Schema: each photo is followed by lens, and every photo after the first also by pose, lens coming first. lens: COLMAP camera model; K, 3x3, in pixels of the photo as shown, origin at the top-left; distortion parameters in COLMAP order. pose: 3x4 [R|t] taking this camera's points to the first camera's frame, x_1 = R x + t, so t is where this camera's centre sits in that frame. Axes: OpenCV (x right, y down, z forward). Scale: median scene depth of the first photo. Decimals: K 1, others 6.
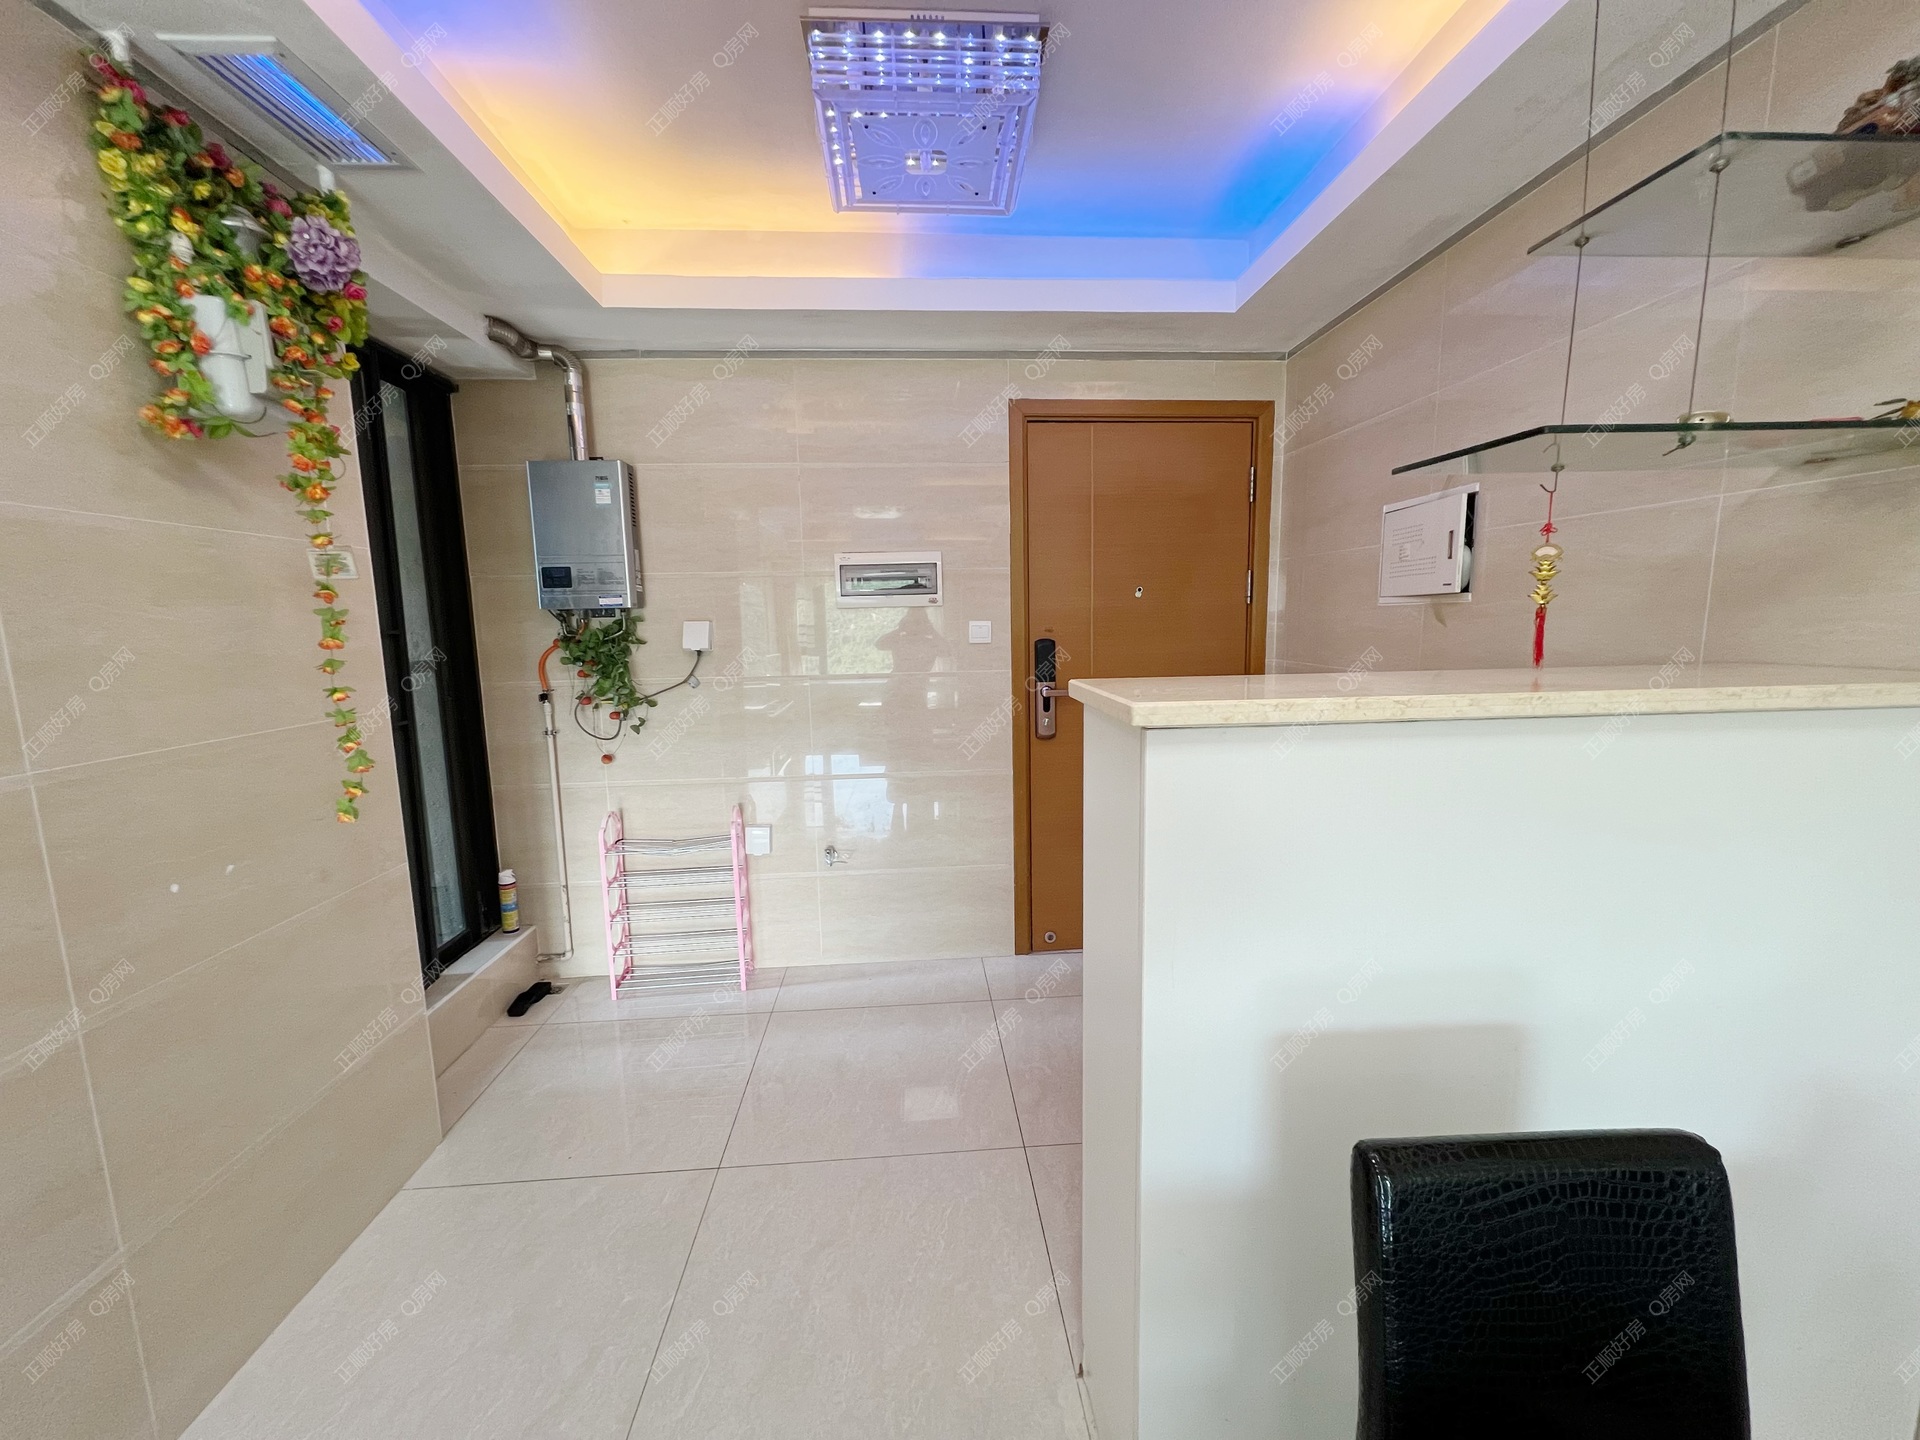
lens RADIAL K [[767.3, 0, 958.8], [0, 767.3, 722.8], [0, 0, 1]] dist [-0.000960, 0.000015]
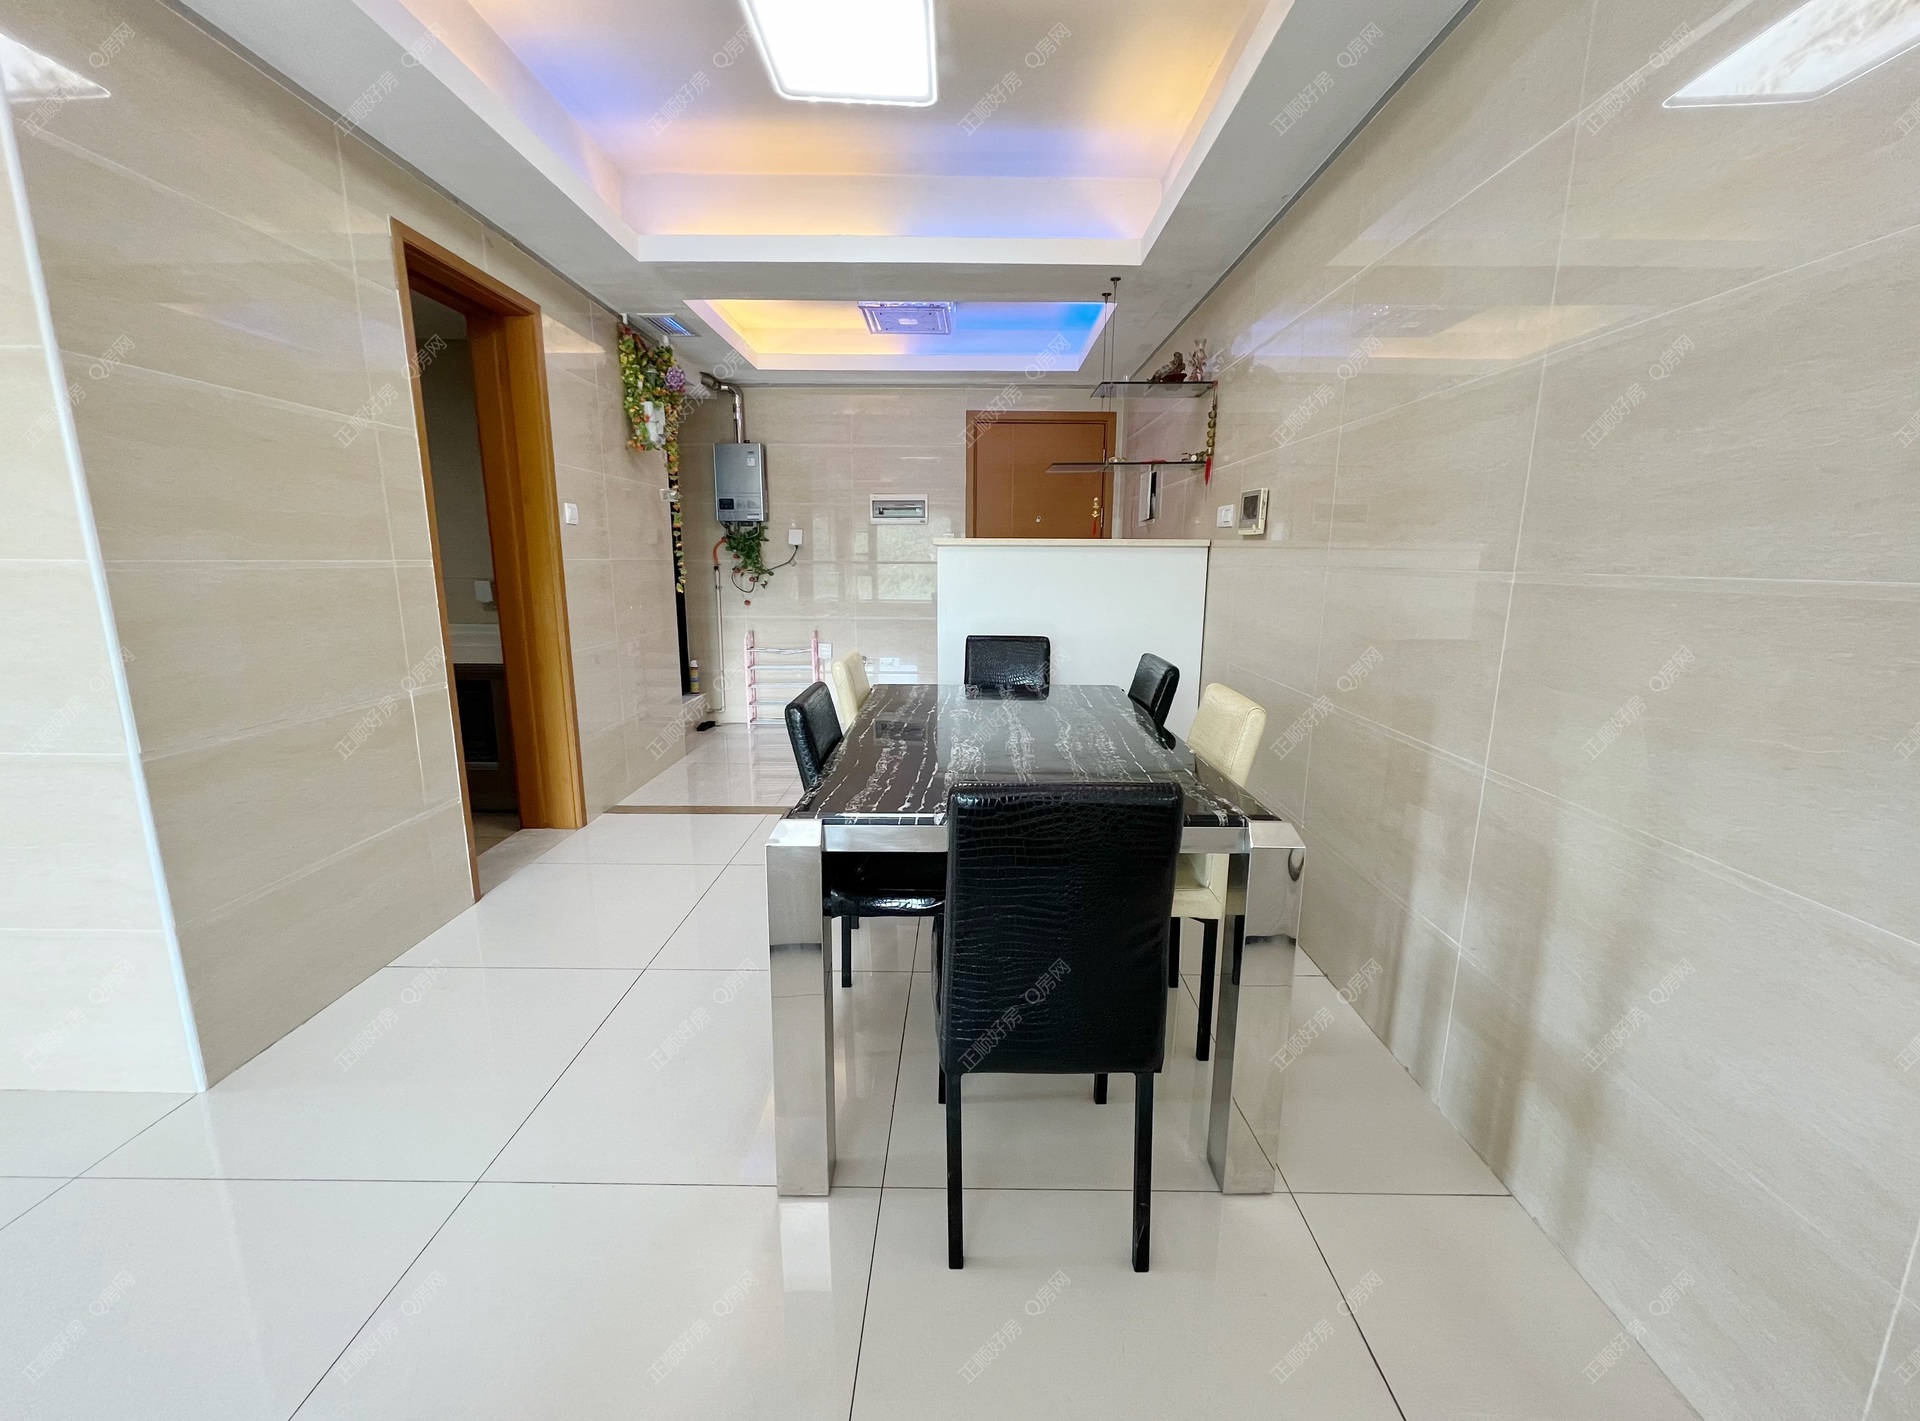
lens RADIAL K [[767.3, 0, 961.8], [0, 767.3, 705.3], [0, 0, 1]] dist [-0.000960, 0.000015]
pose [[0.997035, 0.037314, -0.067303, 0.206050], [-0.033780, 0.998028, 0.052896, 0.184738], [0.069144, -0.050466, 0.996329, -0.866860]]
